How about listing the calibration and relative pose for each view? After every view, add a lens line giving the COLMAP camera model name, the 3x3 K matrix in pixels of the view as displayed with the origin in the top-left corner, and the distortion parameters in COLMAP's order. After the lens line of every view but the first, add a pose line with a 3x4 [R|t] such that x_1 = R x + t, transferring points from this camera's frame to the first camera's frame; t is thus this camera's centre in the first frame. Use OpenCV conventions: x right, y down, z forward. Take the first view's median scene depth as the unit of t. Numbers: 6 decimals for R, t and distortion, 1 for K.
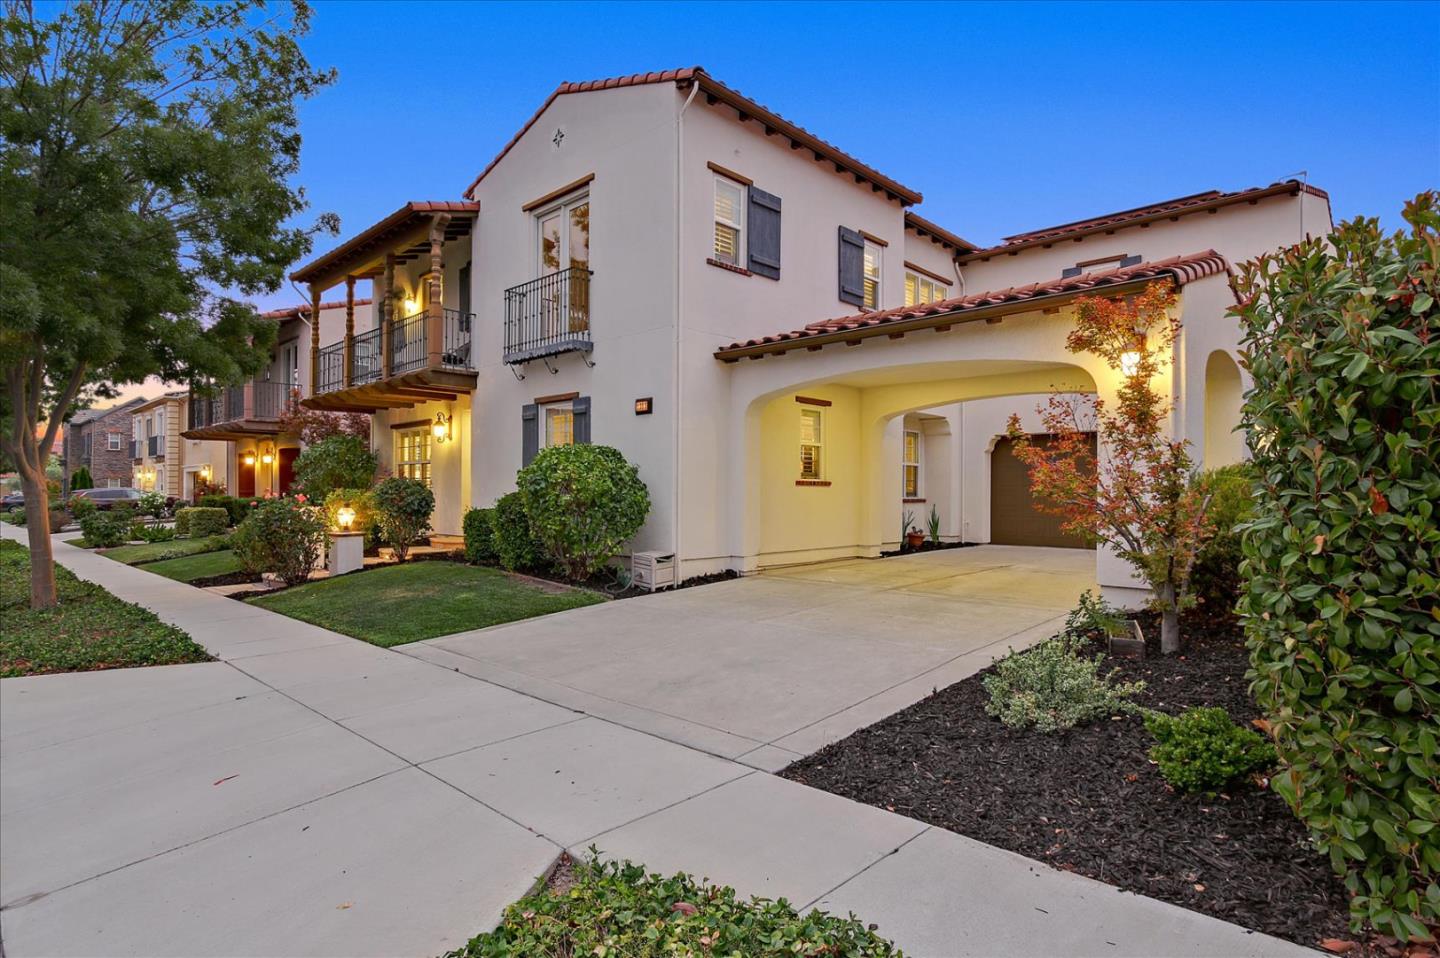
lens RADIAL K [[753.7, 0, 700.5], [0, 753.7, 479.6], [0, 0, 1]] dist [-0.012520, 0.003533]
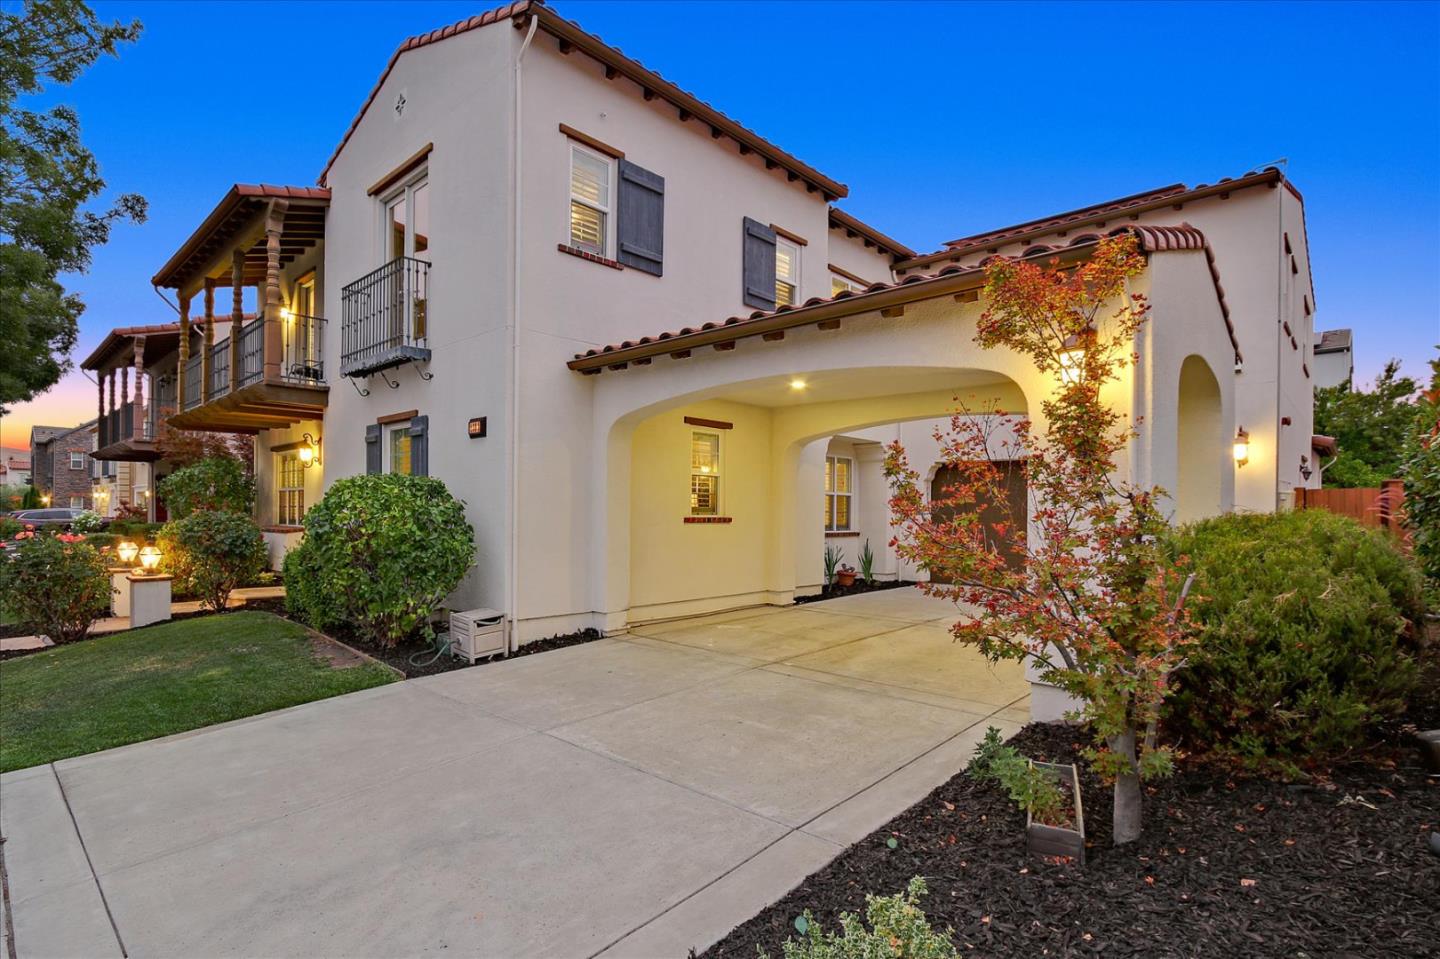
lens RADIAL K [[731.8, 0, 682.3], [0, 731.8, 504.0], [0, 0, 1]] dist [-0.015481, 0.004047]
pose [[0.999919, 0.004843, 0.011747, 0.125705], [-0.004904, 0.999975, 0.005153, -0.019431], [-0.011722, -0.005210, 0.999918, 0.203808]]
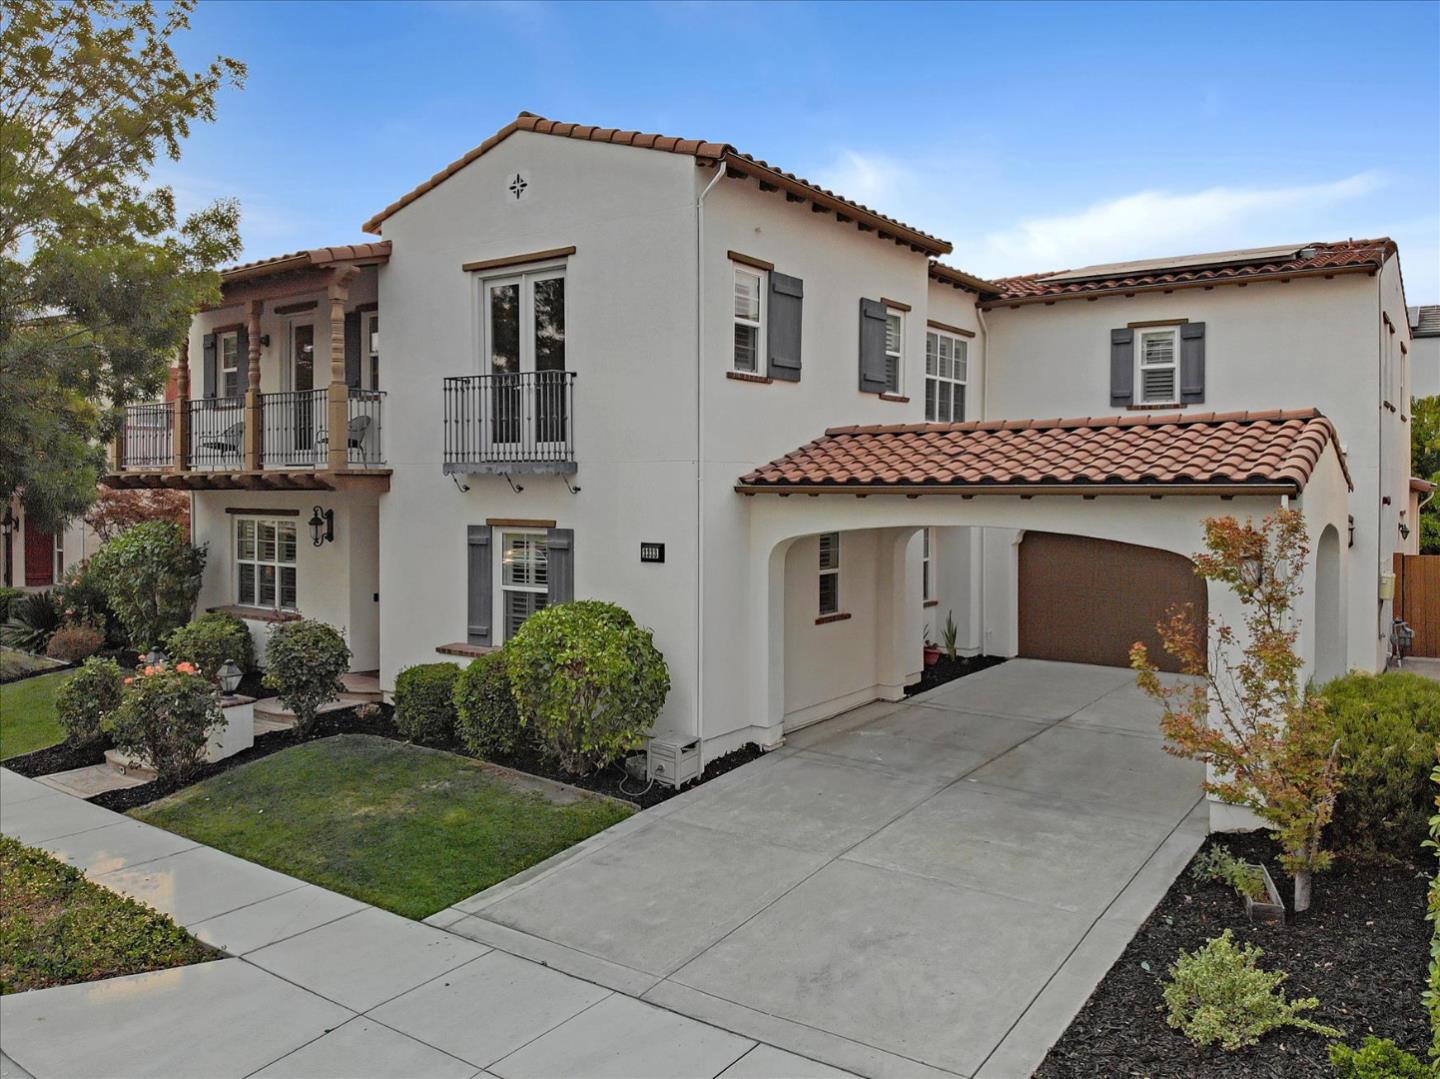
lens RADIAL K [[1049.5, 0, 703.8], [0, 1049.5, 502.4], [0, 0, 1]] dist [0.042302, -0.105693]
pose [[0.991166, -0.004657, 0.132548, -0.159357], [0.002955, 0.999911, 0.013035, -0.155556], [-0.132597, -0.012528, 0.991091, -0.118864]]
